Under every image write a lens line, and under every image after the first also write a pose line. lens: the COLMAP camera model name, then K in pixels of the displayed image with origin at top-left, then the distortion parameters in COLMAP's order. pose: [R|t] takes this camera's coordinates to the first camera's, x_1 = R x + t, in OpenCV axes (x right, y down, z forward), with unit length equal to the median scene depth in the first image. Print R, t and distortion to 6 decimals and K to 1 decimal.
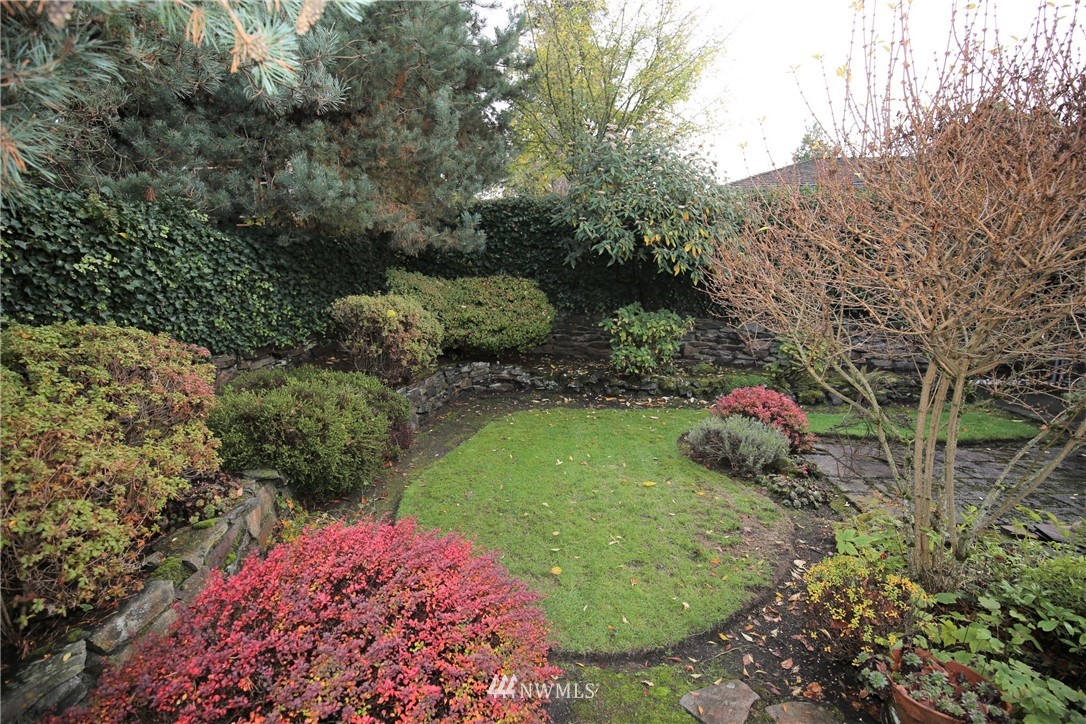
lens RADIAL K [[507.4, 0, 542.4], [0, 507.4, 360.3], [0, 0, 1]] dist [-0.016730, -0.000323]
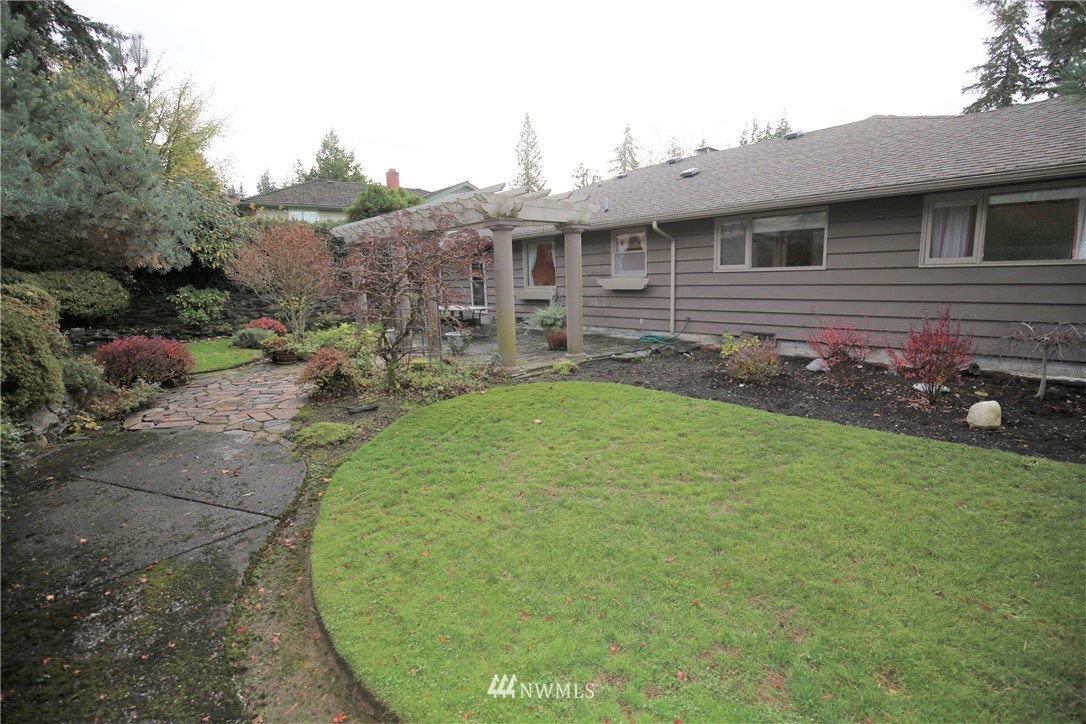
lens RADIAL K [[507.4, 0, 540.6], [0, 507.4, 360.6], [0, 0, 1]] dist [-0.016730, -0.000323]
pose [[0.682112, -0.139927, 0.717735, -0.266193], [0.122755, 0.989504, 0.076247, 0.157875], [-0.720870, 0.036096, 0.692129, -1.031793]]
